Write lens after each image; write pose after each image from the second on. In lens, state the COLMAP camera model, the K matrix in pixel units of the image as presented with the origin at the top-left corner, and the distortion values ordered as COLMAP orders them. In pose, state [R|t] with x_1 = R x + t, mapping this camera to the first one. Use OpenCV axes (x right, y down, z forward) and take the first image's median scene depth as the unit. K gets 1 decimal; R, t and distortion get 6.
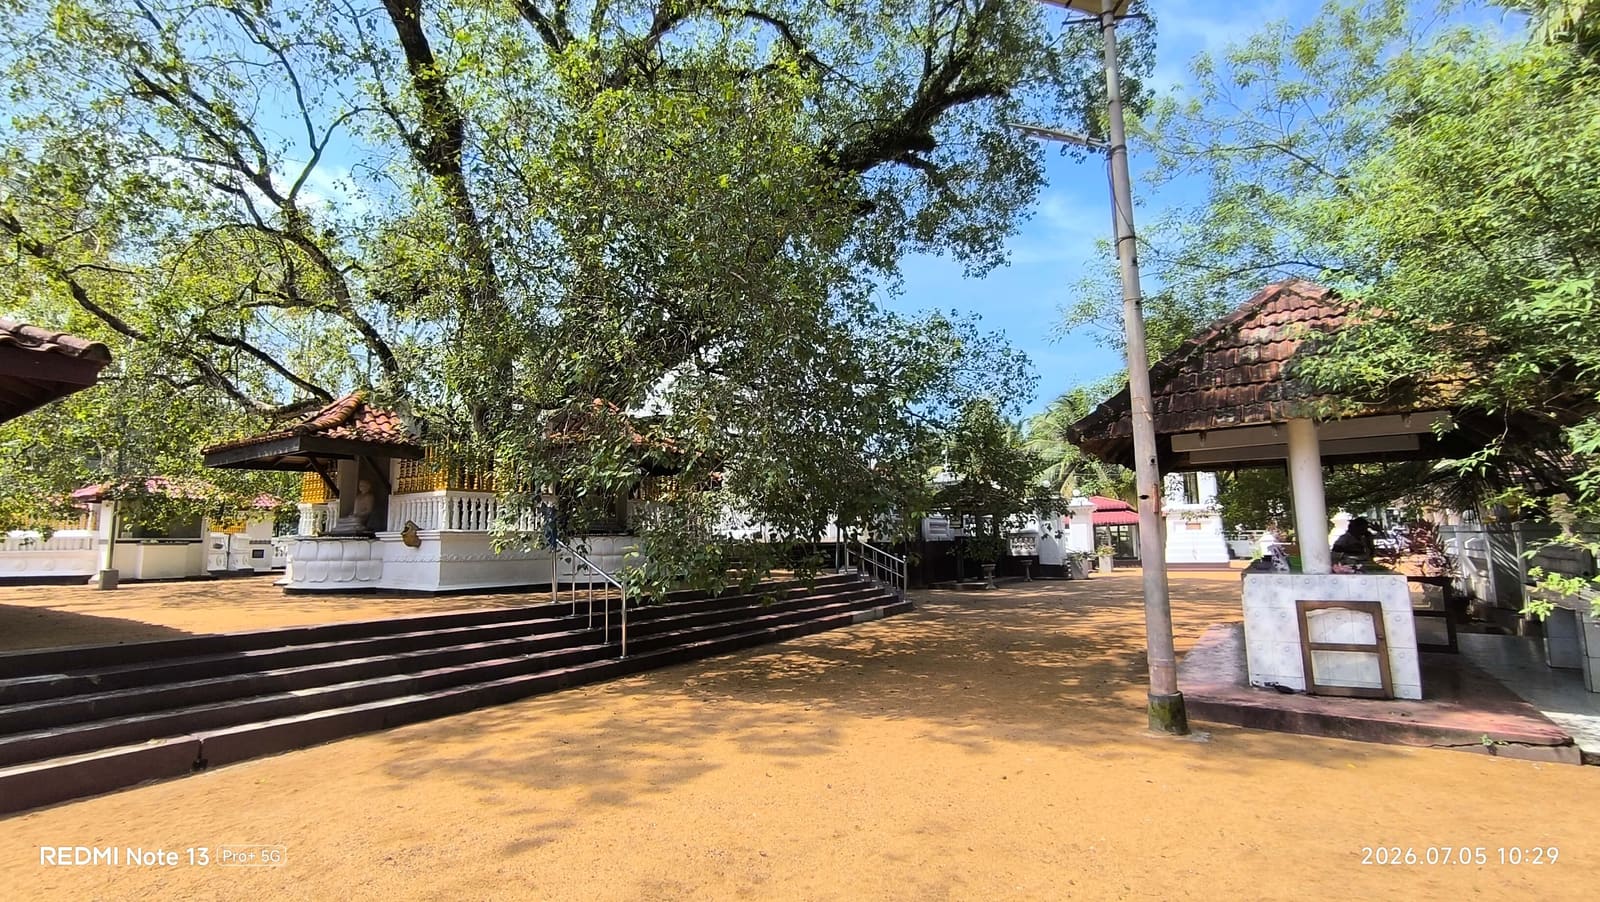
lens RADIAL K [[738.1, 0, 800.0], [0, 738.1, 451.0], [0, 0, 1]] dist [-0.033875, 0.020277]
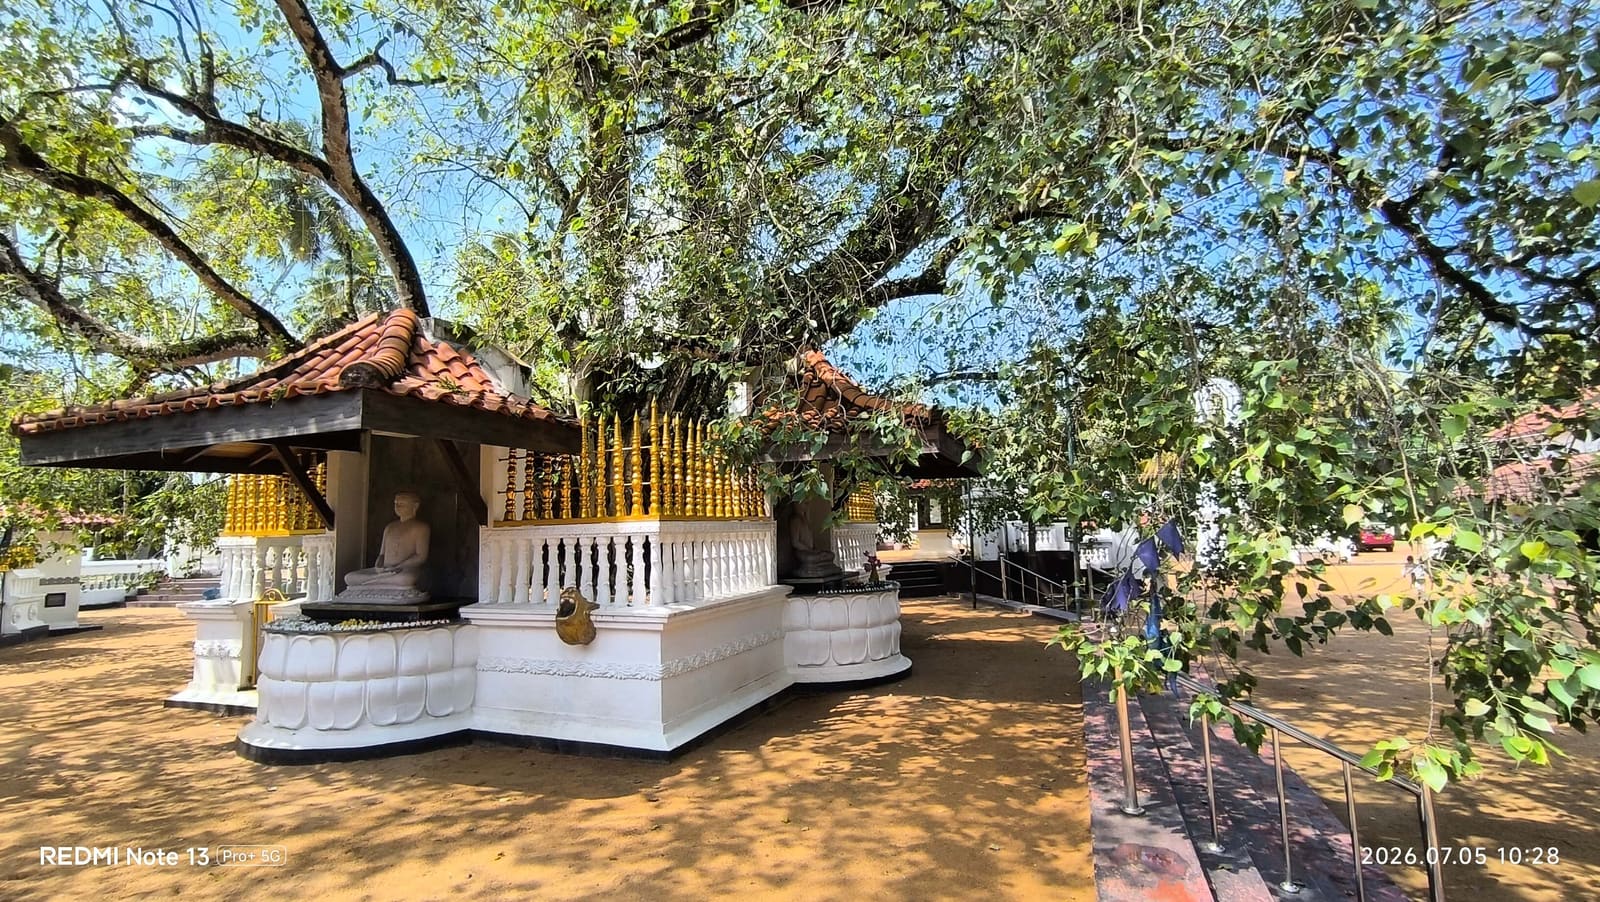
lens RADIAL K [[738.1, 0, 800.0], [0, 738.1, 451.0], [0, 0, 1]] dist [-0.033875, 0.020277]
pose [[0.979306, 0.015781, 0.201770, -0.458771], [-0.016882, 0.999851, 0.003732, 0.005469], [-0.201681, -0.007061, 0.979426, 0.491594]]
